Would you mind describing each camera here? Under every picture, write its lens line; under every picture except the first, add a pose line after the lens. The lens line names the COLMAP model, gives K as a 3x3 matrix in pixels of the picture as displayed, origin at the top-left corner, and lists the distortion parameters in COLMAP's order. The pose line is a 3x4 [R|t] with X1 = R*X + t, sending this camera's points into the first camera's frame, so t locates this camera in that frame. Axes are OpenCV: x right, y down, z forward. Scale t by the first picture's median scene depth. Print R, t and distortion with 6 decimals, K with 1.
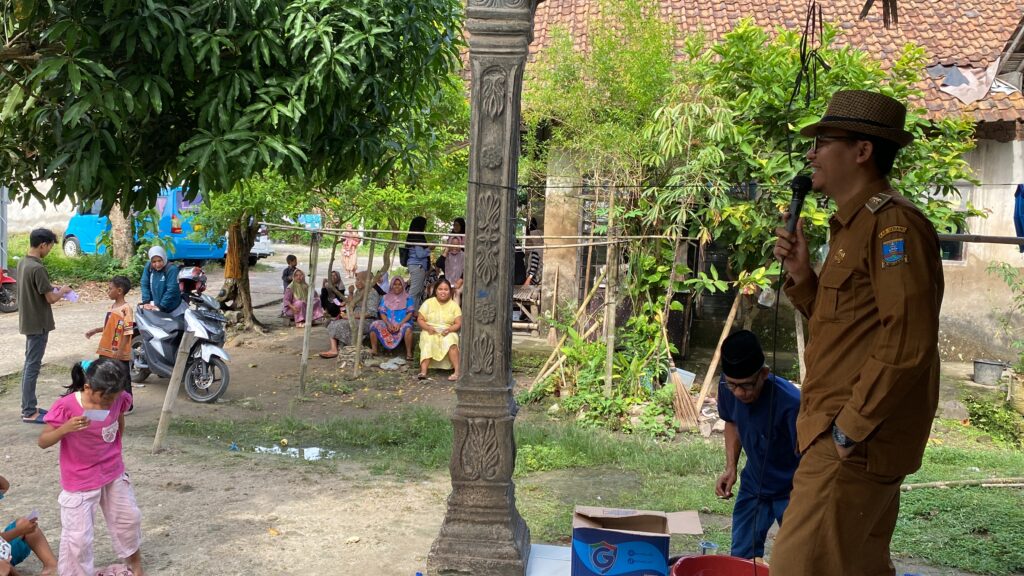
lens RADIAL K [[937.7, 0, 509.6], [0, 937.7, 281.5], [0, 0, 1]] dist [0.070024, -0.119159]
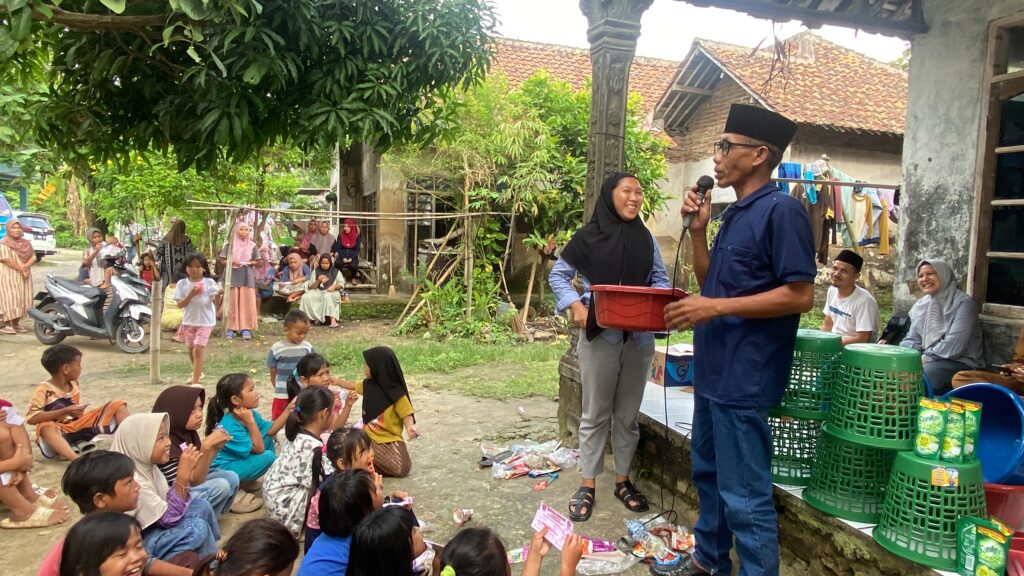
lens RADIAL K [[669.5, 0, 528.9], [0, 669.5, 288.2], [0, 0, 1]] dist [0.054068, -0.006752]
pose [[0.904890, -0.049457, 0.422763, -0.270301], [0.041590, 0.998747, 0.027820, 0.048872], [-0.423610, -0.007591, 0.905813, 0.017230]]
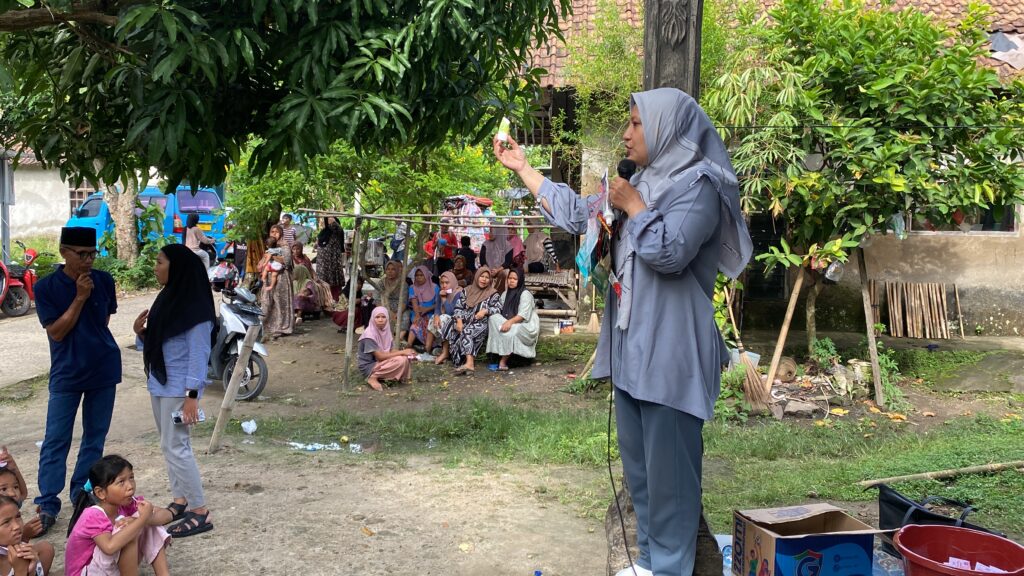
lens RADIAL K [[937.7, 0, 511.9], [0, 937.7, 270.7], [0, 0, 1]] dist [0.070024, -0.119159]
pose [[0.999412, -0.028867, 0.018525, -0.079999], [0.029017, 0.999548, -0.007863, 0.015294], [-0.018290, 0.008396, 0.999797, 0.053827]]
